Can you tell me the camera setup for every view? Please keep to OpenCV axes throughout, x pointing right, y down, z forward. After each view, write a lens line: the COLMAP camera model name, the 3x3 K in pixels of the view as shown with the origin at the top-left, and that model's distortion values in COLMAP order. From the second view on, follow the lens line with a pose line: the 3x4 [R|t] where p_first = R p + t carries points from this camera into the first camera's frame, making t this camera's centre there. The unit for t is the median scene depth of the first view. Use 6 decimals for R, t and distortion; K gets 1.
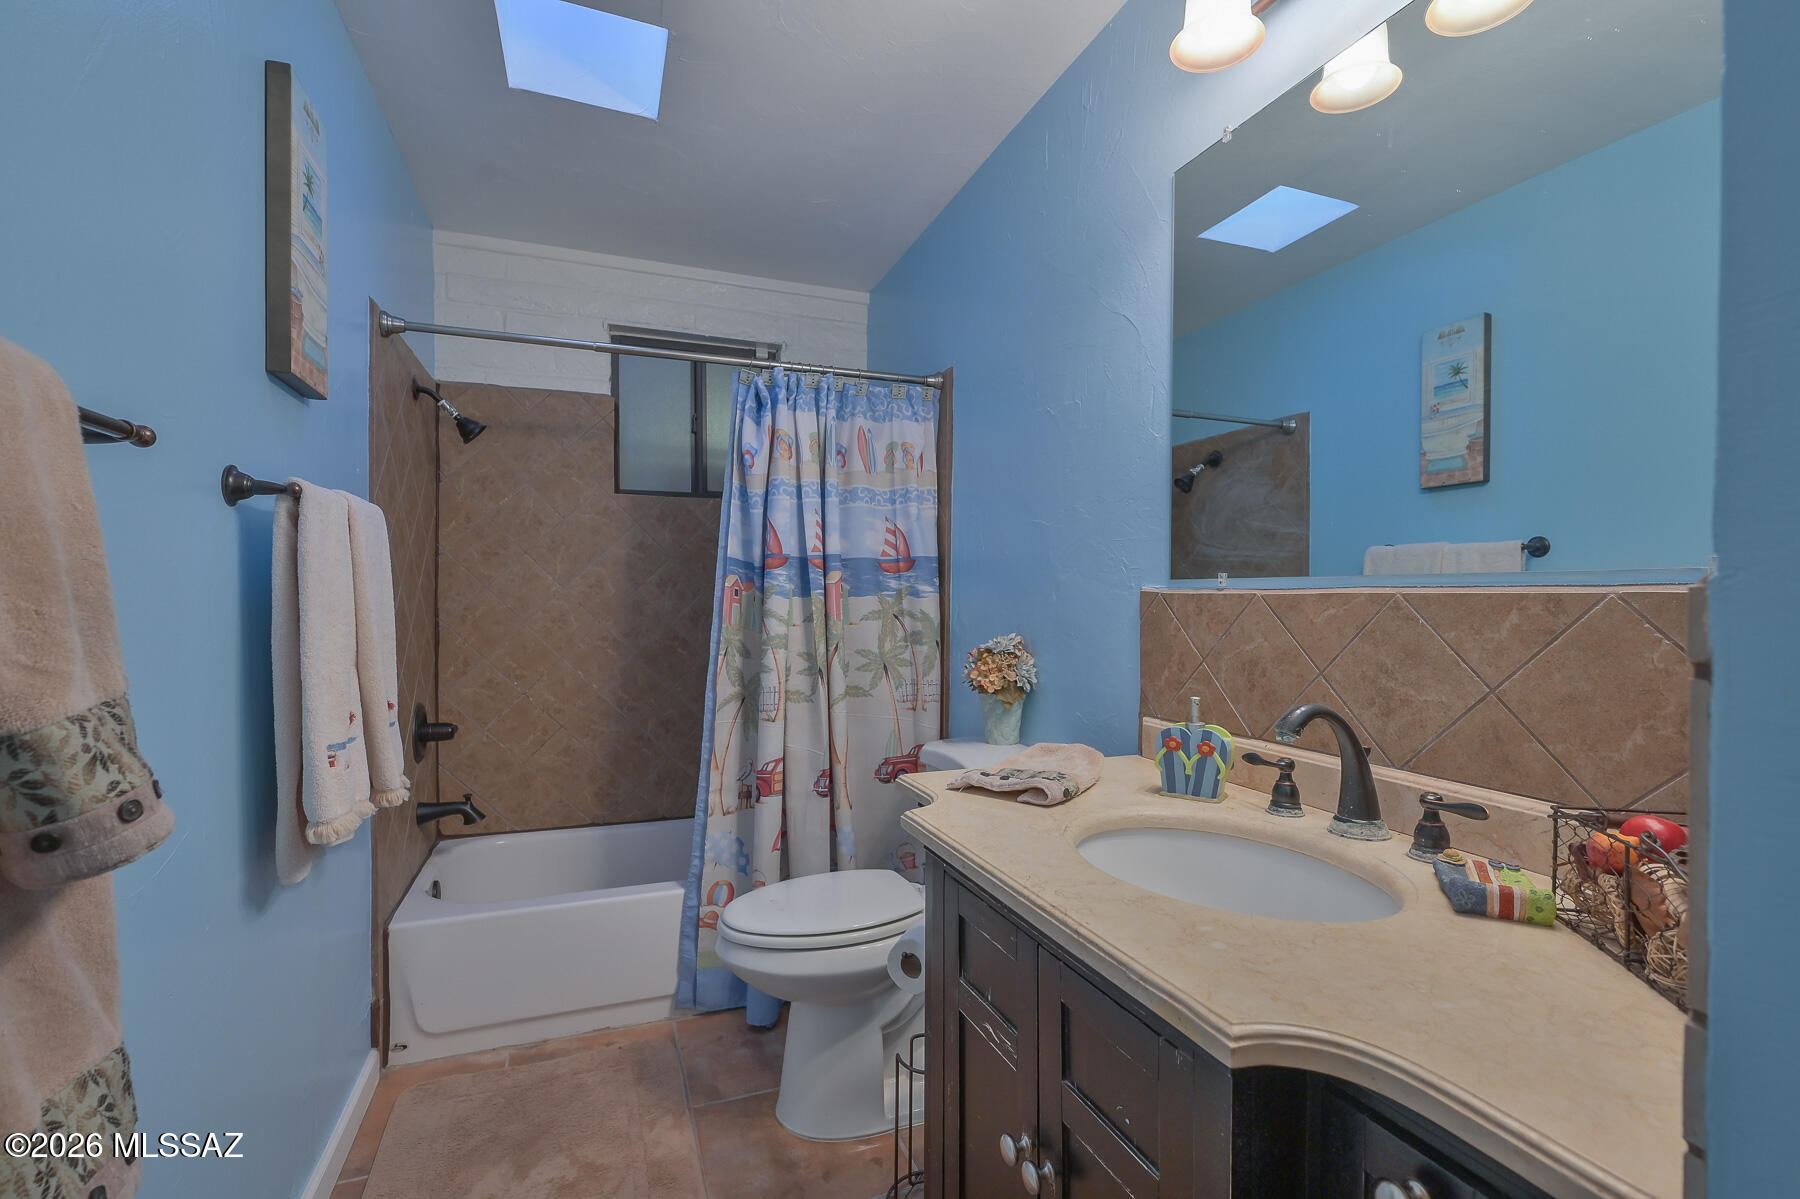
lens RADIAL K [[810.4, 0, 900.0], [0, 810.4, 599.5], [0, 0, 1]] dist [0.001362, 0.000098]
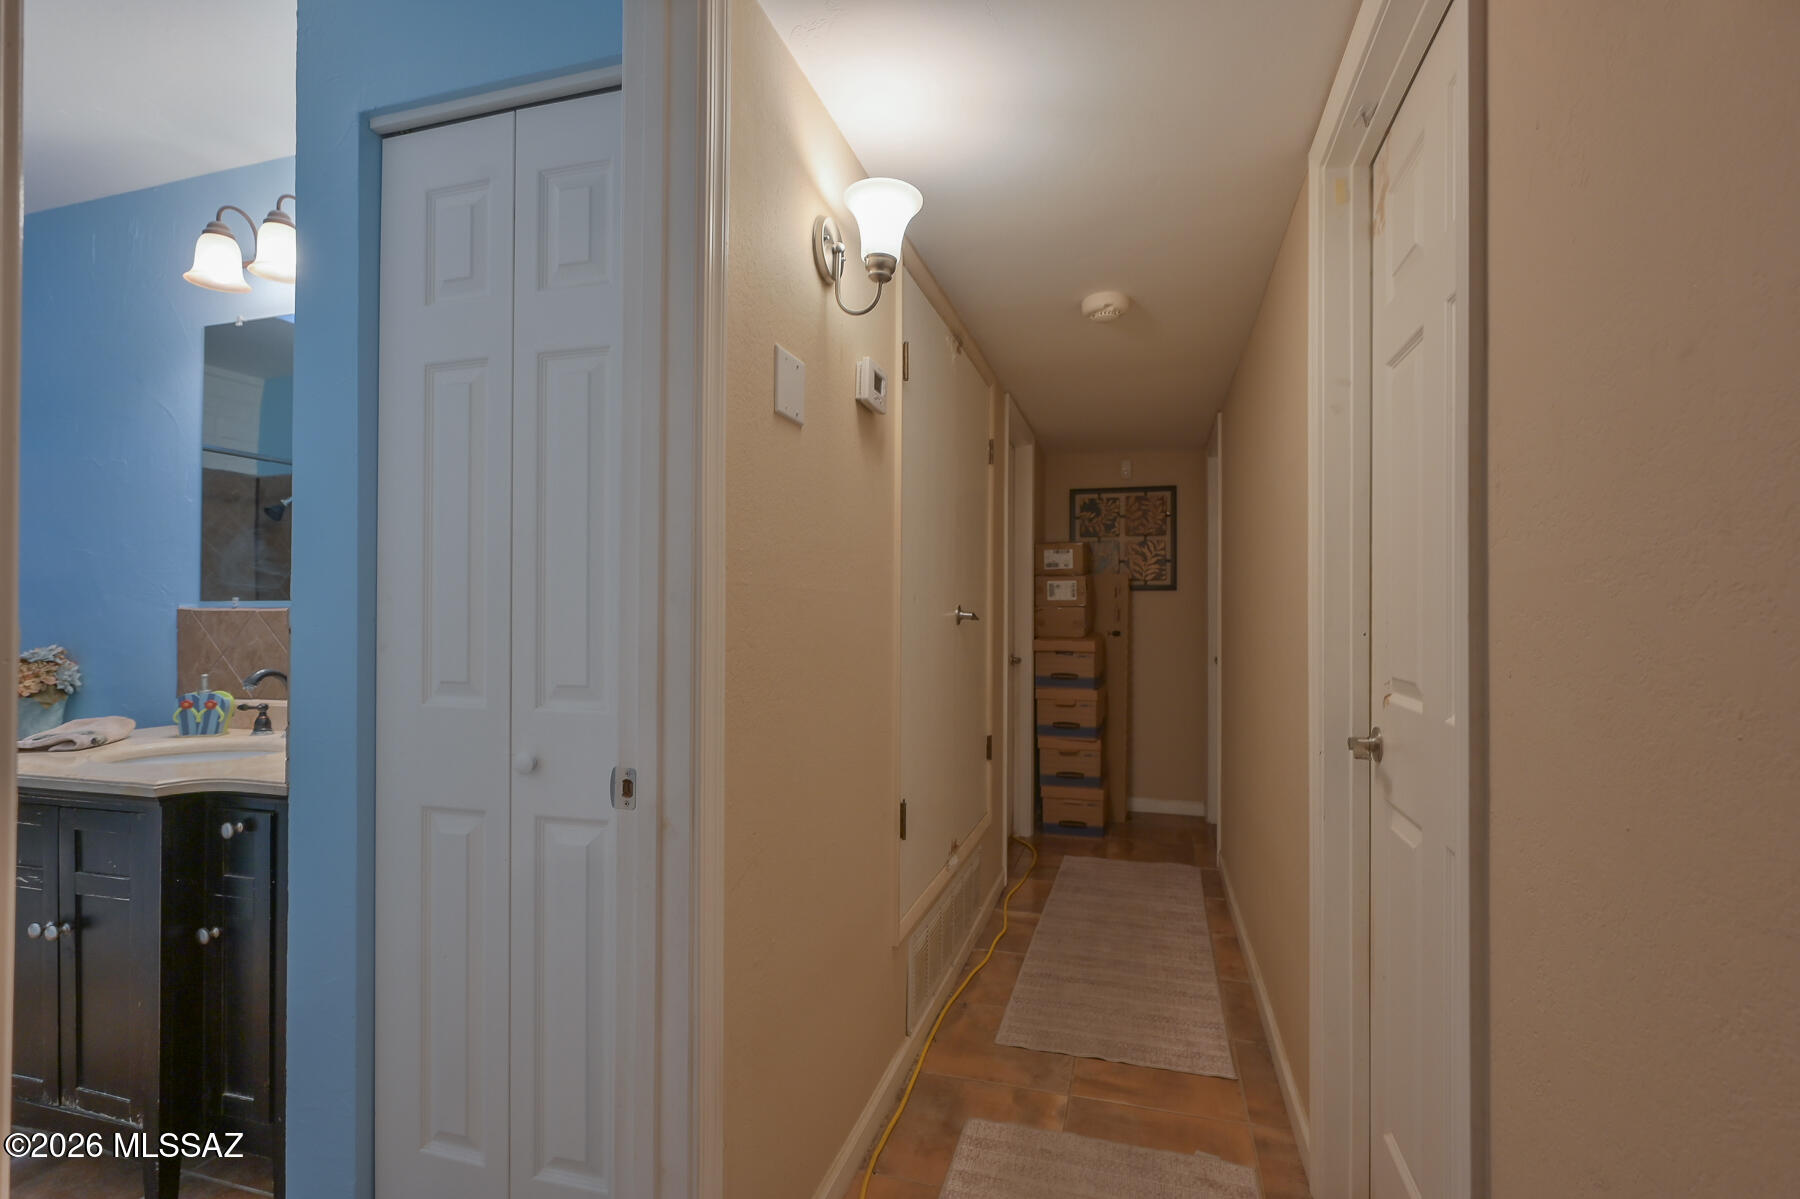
lens RADIAL K [[850.3, 0, 900.0], [0, 850.3, 599.5], [0, 0, 1]] dist [0.002272, 0.000841]
pose [[0.618180, 0.005979, 0.786014, -0.109308], [0.008843, 0.999855, -0.014560, 0.007271], [-0.785987, 0.015952, 0.618038, -1.078087]]
